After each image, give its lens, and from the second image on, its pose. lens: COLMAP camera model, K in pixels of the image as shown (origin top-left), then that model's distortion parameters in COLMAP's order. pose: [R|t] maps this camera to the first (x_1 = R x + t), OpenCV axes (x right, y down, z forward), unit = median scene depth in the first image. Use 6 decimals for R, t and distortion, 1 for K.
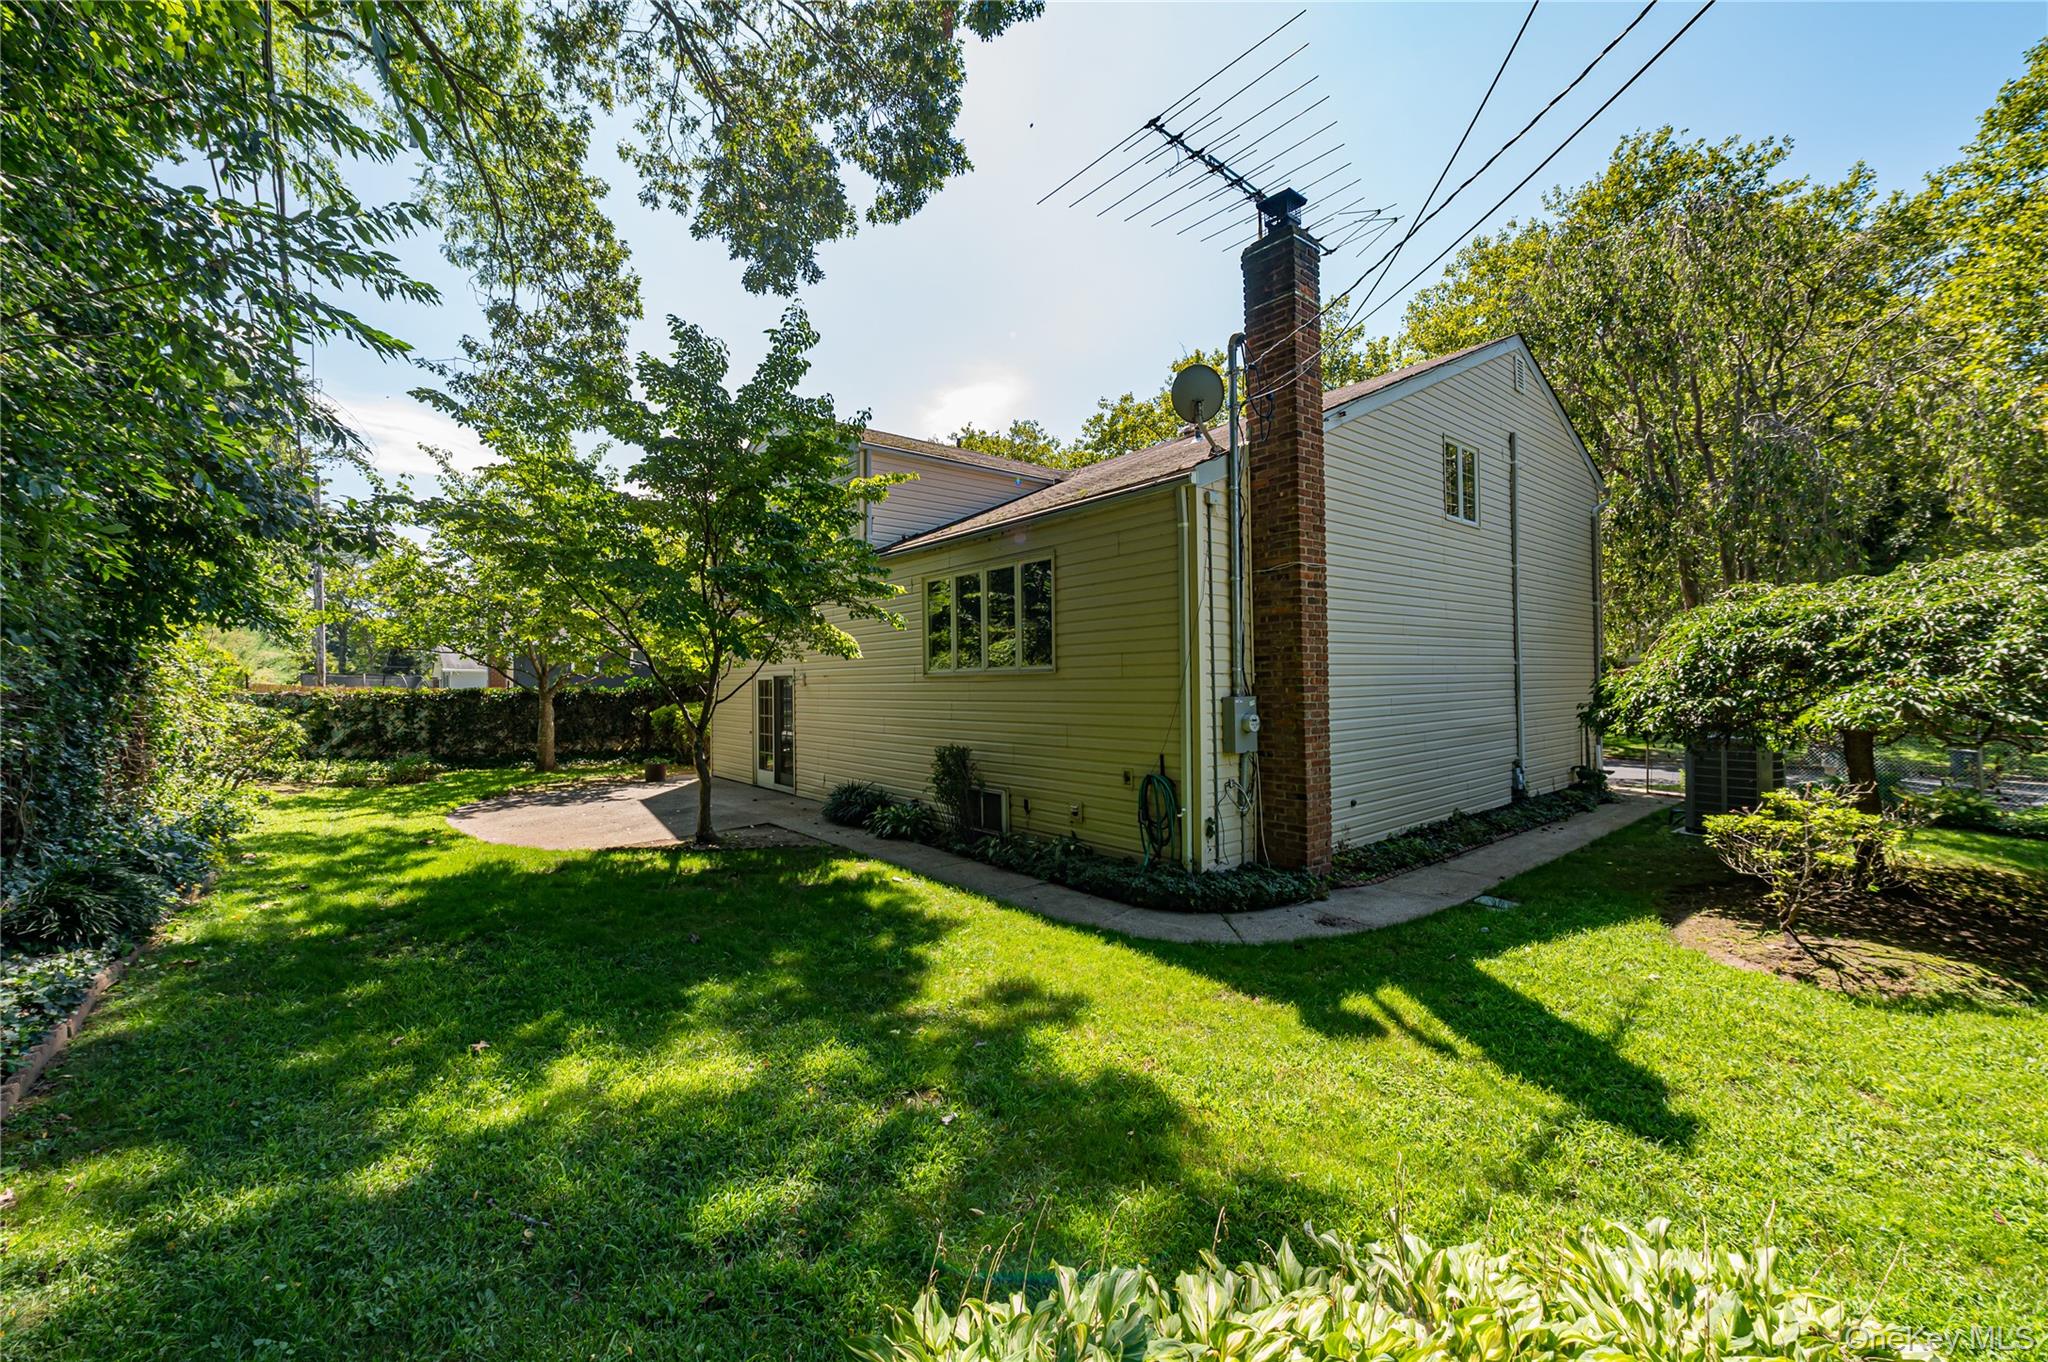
lens RADIAL K [[810.2, 0, 1020.1], [0, 810.2, 676.6], [0, 0, 1]] dist [-0.009286, -0.000767]
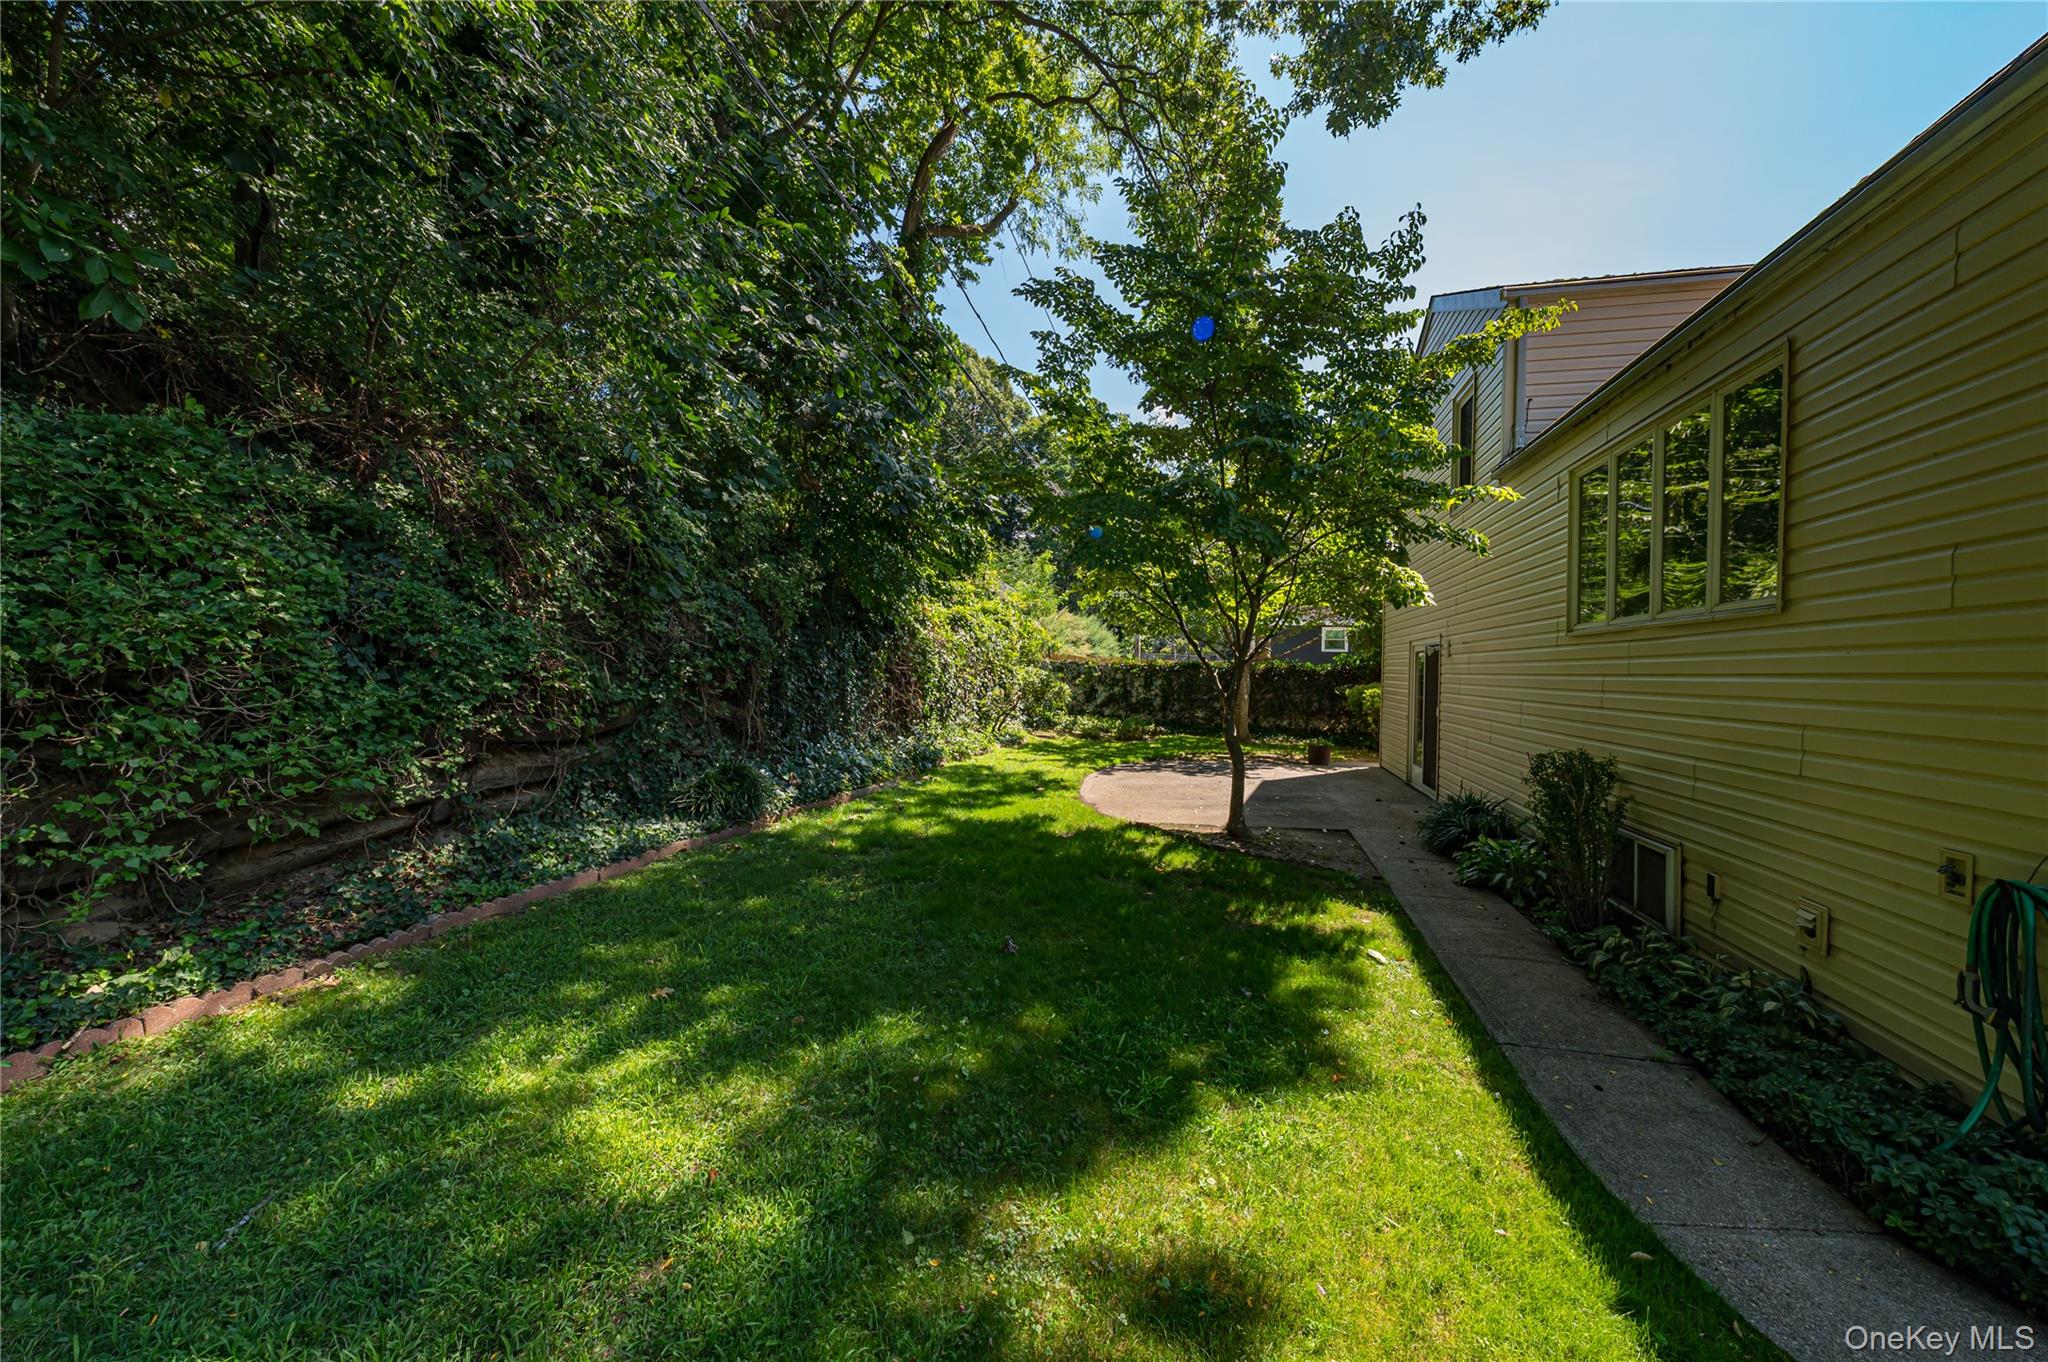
lens RADIAL K [[810.2, 0, 1016.3], [0, 810.2, 678.2], [0, 0, 1]] dist [-0.009286, -0.000767]
pose [[0.588024, 0.035512, -0.808064, 0.198120], [-0.021575, 0.999369, 0.028219, 0.036158], [0.808556, 0.000840, 0.588419, 0.490304]]
